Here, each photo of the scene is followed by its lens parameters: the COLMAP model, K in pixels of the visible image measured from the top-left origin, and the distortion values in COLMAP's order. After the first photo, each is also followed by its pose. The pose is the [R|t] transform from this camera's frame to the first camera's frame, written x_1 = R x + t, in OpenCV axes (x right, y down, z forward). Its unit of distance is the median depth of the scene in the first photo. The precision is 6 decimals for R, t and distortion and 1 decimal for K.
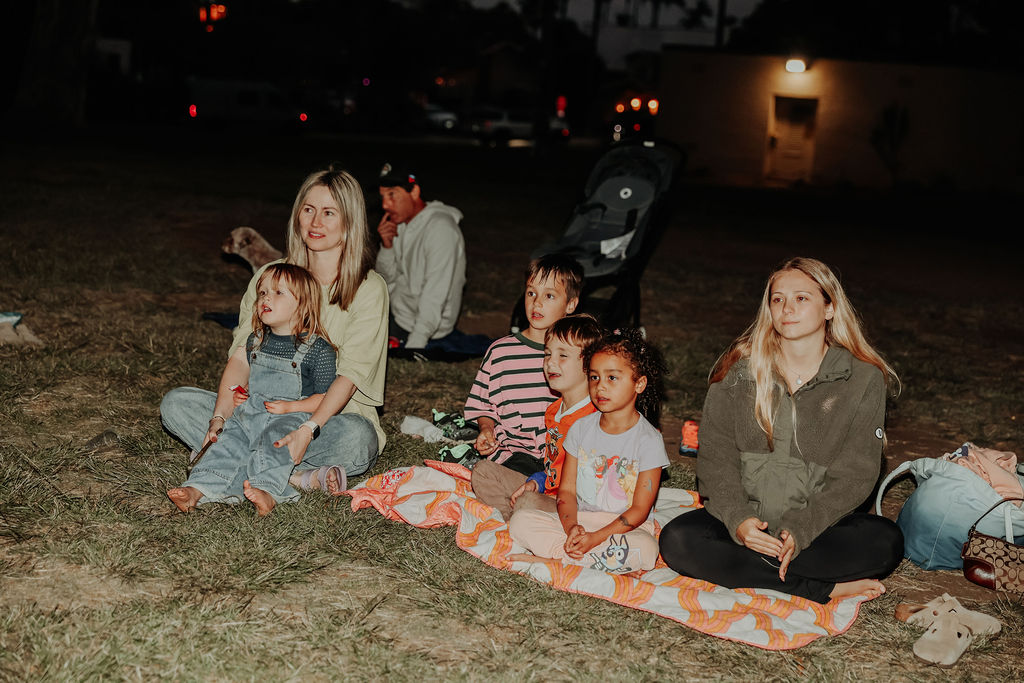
lens RADIAL K [[1905.3, 0, 512.2], [0, 1905.3, 338.2], [0, 0, 1]] dist [0.232870, 0.000000]
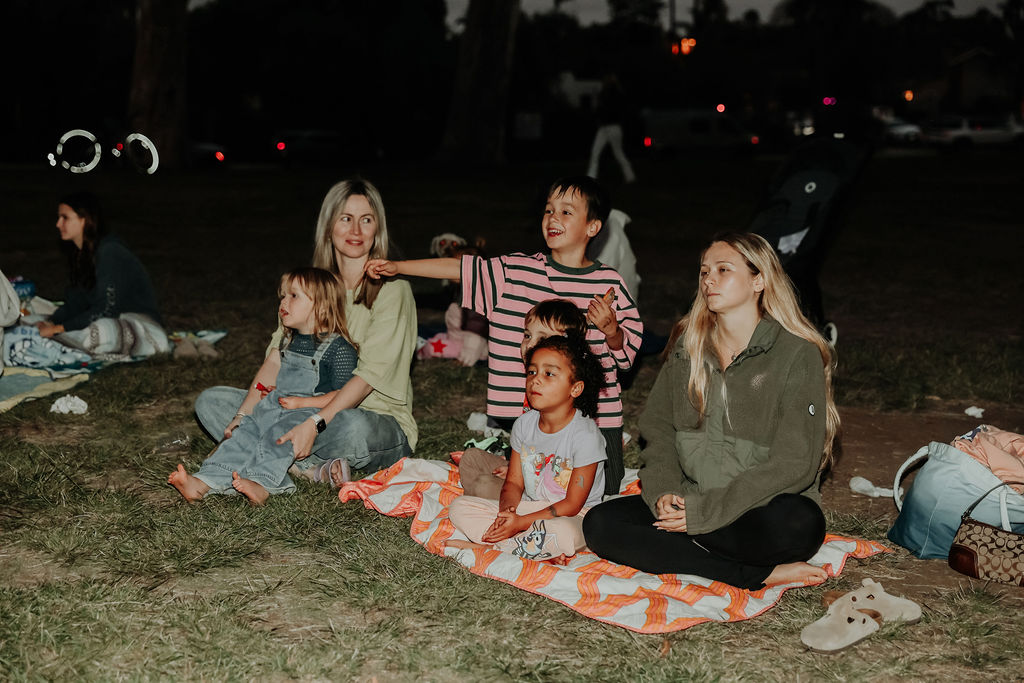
lens RADIAL K [[1871.3, 0, 511.9], [0, 1871.3, 343.2], [0, 0, 1]] dist [0.208048, 0.000000]
pose [[0.963049, -0.030422, -0.267603, 0.274668], [0.027624, 0.999517, -0.014214, 0.021826], [0.267906, 0.006296, 0.963424, 0.049395]]
